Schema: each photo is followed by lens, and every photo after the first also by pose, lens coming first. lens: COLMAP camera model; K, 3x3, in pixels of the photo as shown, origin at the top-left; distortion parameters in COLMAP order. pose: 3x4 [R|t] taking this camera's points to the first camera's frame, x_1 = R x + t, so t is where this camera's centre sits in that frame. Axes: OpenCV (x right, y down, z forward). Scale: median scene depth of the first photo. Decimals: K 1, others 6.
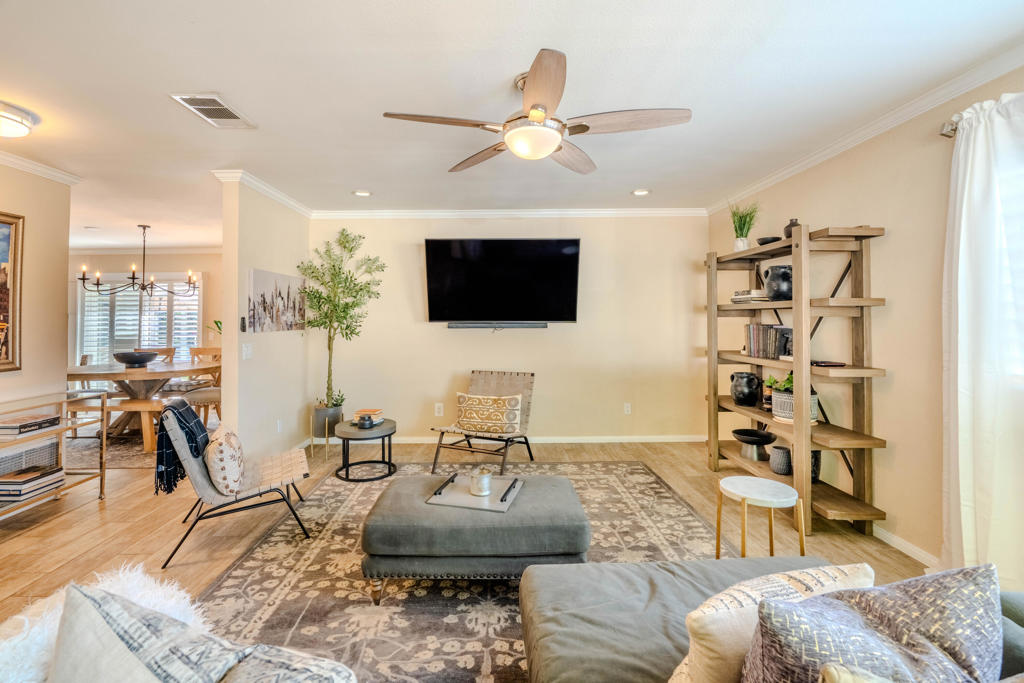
lens RADIAL K [[459.4, 0, 504.5], [0, 459.4, 310.2], [0, 0, 1]] dist [-0.004276, -0.000136]
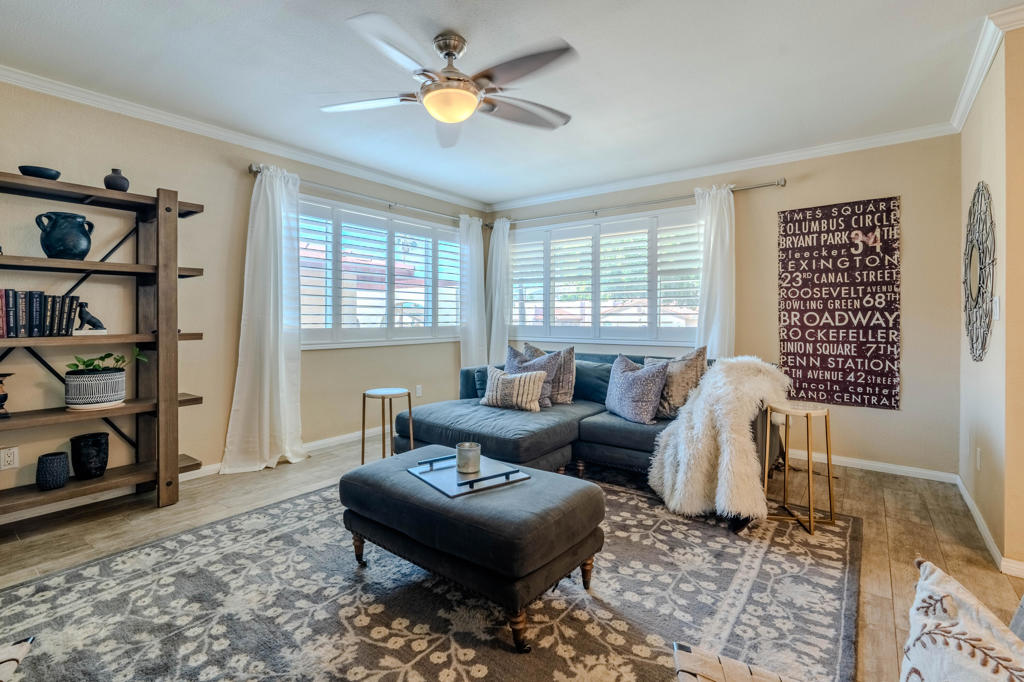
lens RADIAL K [[459.4, 0, 518.0], [0, 459.4, 318.4], [0, 0, 1]] dist [-0.004276, -0.000136]
pose [[-0.788651, 0.000774, 0.614840, -0.512369], [-0.006545, 0.999932, -0.009655, 0.093053], [-0.614806, -0.011638, -0.788593, 1.268238]]
